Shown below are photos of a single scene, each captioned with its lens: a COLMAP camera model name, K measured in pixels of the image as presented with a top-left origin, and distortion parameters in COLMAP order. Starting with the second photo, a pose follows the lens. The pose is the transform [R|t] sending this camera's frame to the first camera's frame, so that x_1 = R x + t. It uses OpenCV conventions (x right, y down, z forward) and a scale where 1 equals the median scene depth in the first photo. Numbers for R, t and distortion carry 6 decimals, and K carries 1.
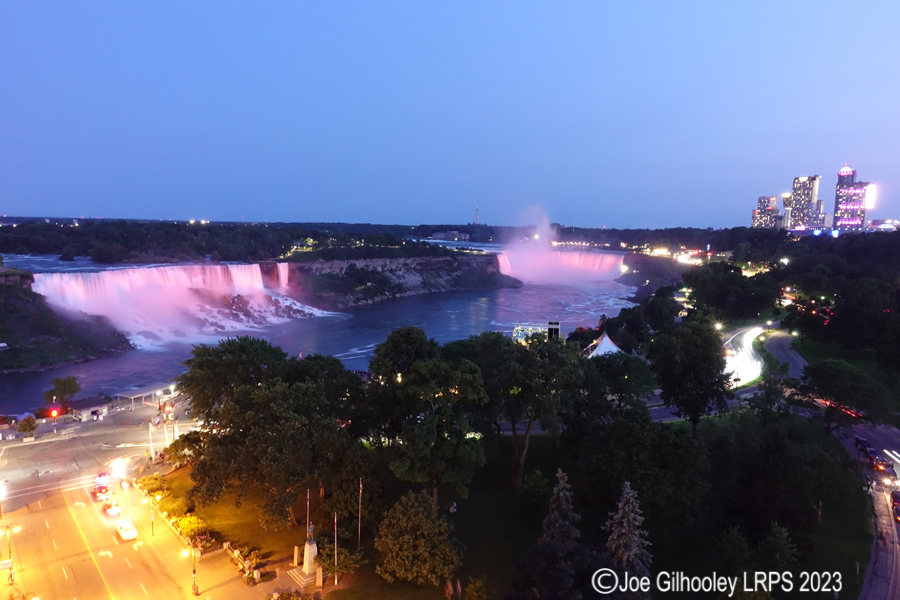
lens RADIAL K [[619.5, 0, 450.6], [0, 619.5, 301.0], [0, 0, 1]] dist [0.002065, 0.000414]
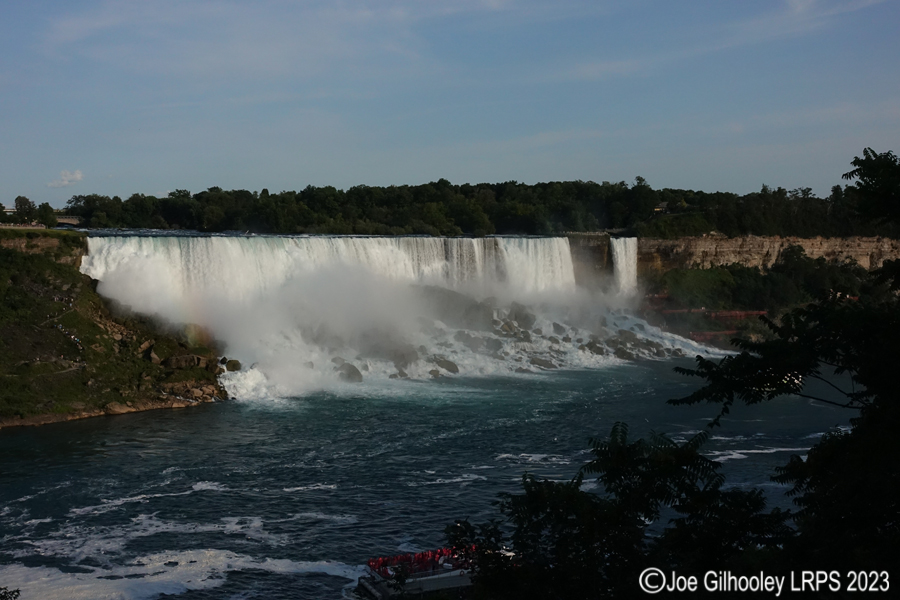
lens RADIAL K [[1129.9, 0, 452.5], [0, 1129.9, 299.5], [0, 0, 1]] dist [0.005333, 0.018756]
pose [[0.886893, 0.004142, -0.461956, -0.012558], [-0.034751, 0.997725, -0.057771, 0.035121], [0.460666, 0.067290, 0.885019, 0.272039]]
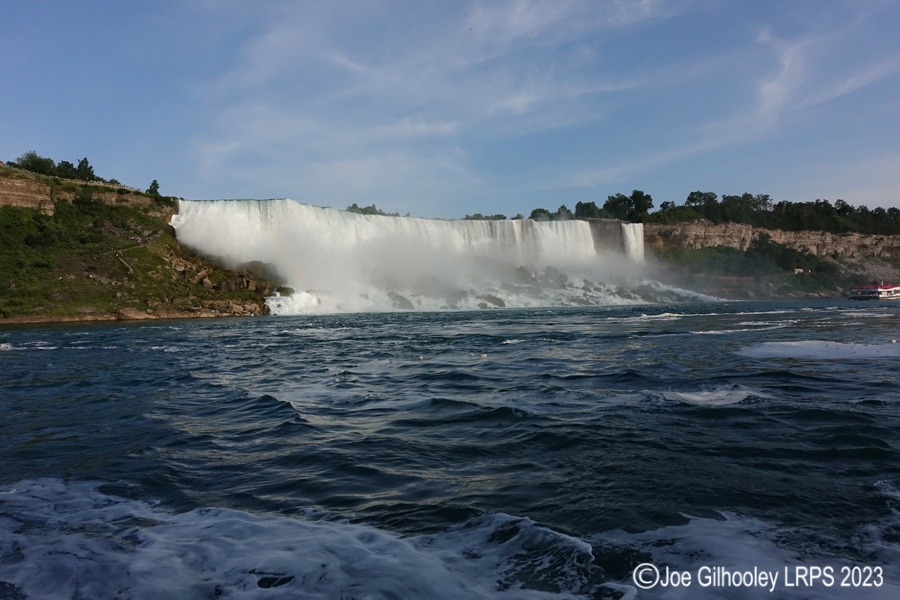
lens RADIAL K [[627.9, 0, 455.3], [0, 627.9, 297.6], [0, 0, 1]] dist [-0.001143, -0.000715]
pose [[0.855577, -0.044770, -0.515737, -0.134779], [-0.020361, 0.992572, -0.119941, 0.081056], [0.517276, 0.113120, 0.848310, 0.504628]]
